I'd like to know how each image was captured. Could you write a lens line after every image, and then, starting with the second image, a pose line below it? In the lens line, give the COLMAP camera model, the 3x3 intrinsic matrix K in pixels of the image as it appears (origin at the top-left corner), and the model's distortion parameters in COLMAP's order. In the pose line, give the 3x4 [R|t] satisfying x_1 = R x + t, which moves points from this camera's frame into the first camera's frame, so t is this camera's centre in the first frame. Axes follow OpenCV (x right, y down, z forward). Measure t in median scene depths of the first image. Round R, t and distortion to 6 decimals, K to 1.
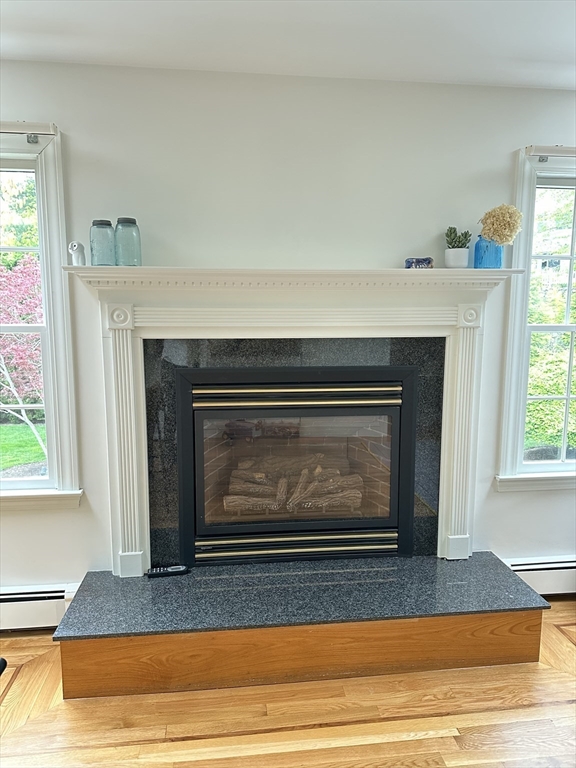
lens RADIAL K [[546.1, 0, 286.8], [0, 546.1, 383.8], [0, 0, 1]] dist [0.003542, -0.021444]
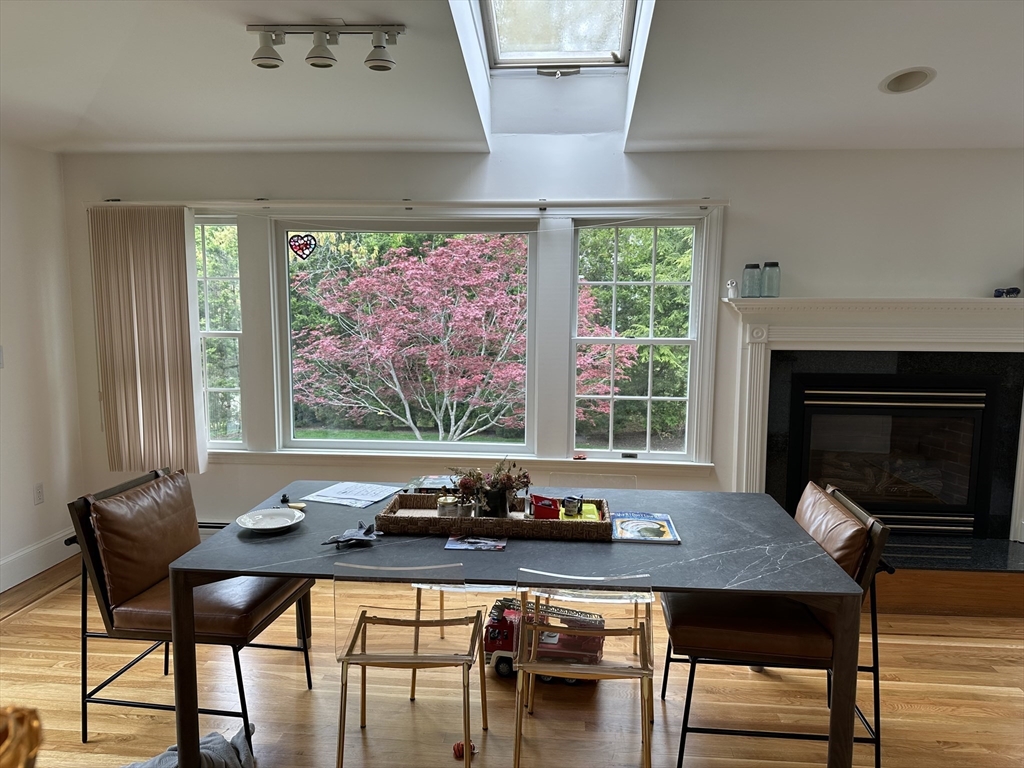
lens RADIAL K [[728.2, 0, 513.7], [0, 728.2, 382.0], [0, 0, 1]] dist [0.003542, -0.021444]
pose [[0.975419, 0.026411, -0.218772, -0.480941], [-0.029292, 0.999521, -0.009937, 0.028481], [0.218405, 0.016101, 0.975725, -0.833471]]
